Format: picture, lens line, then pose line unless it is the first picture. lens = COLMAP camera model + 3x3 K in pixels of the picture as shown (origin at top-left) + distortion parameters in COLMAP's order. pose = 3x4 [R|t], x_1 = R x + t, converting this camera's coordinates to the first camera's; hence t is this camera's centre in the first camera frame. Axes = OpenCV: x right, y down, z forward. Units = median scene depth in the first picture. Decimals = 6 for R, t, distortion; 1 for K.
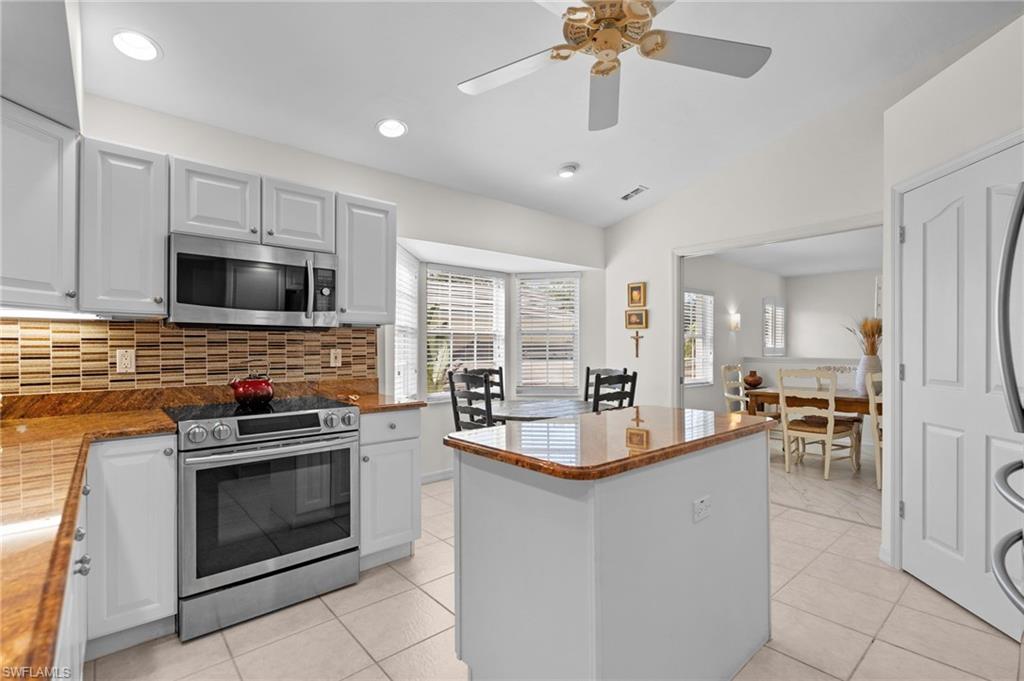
lens RADIAL K [[467.3, 0, 515.7], [0, 467.3, 348.0], [0, 0, 1]] dist [0.003400, -0.000229]
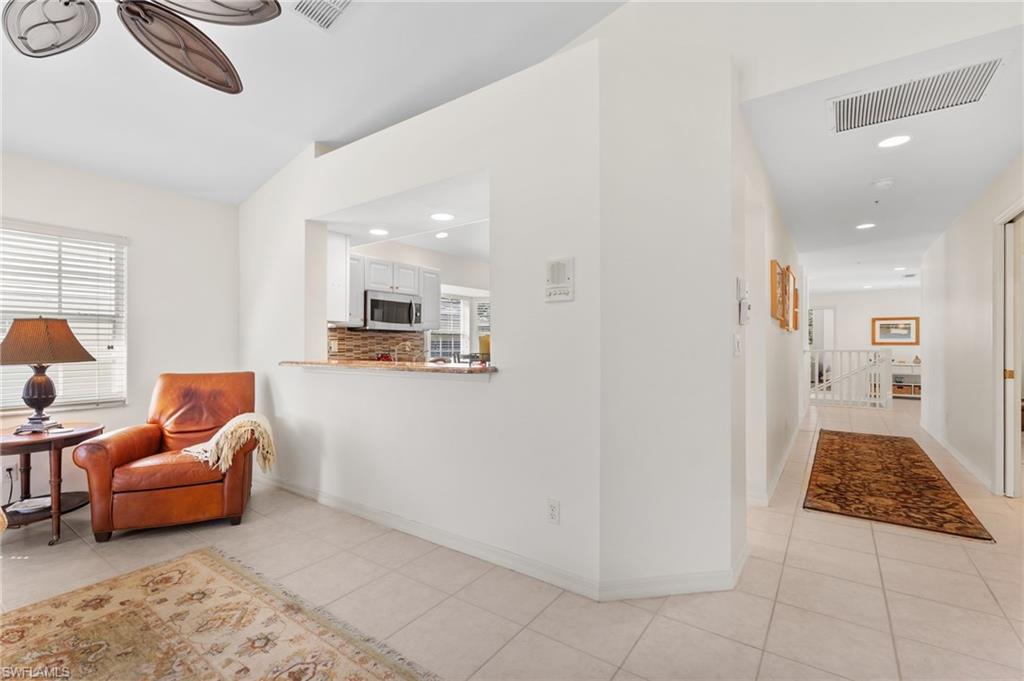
lens RADIAL K [[455.8, 0, 513.6], [0, 455.8, 346.5], [0, 0, 1]] dist [-0.000888, 0.000152]
pose [[0.972110, -0.003982, 0.234494, -0.434530], [0.004484, 0.999989, -0.001612, 0.030076], [-0.234484, 0.002618, 0.972116, -1.045759]]
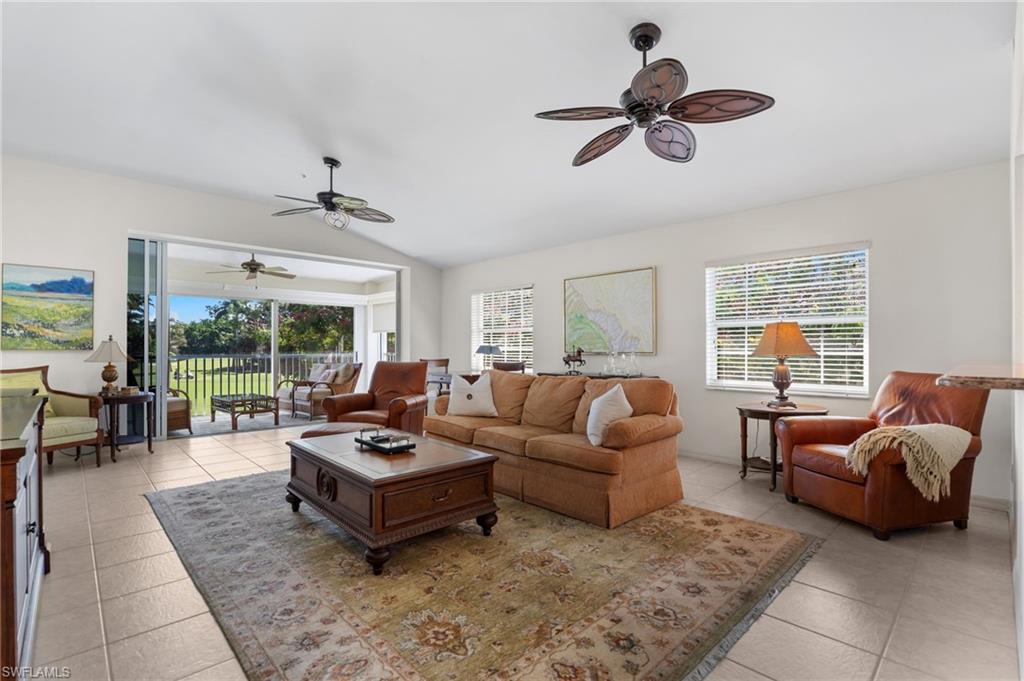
lens RADIAL K [[473.6, 0, 508.6], [0, 473.6, 346.2], [0, 0, 1]] dist [-0.012008, -0.000519]
pose [[0.039620, -0.004415, -0.999205, 0.150971], [-0.003813, 0.999982, -0.004569, 0.042074], [0.999208, 0.003991, 0.039603, -0.675922]]
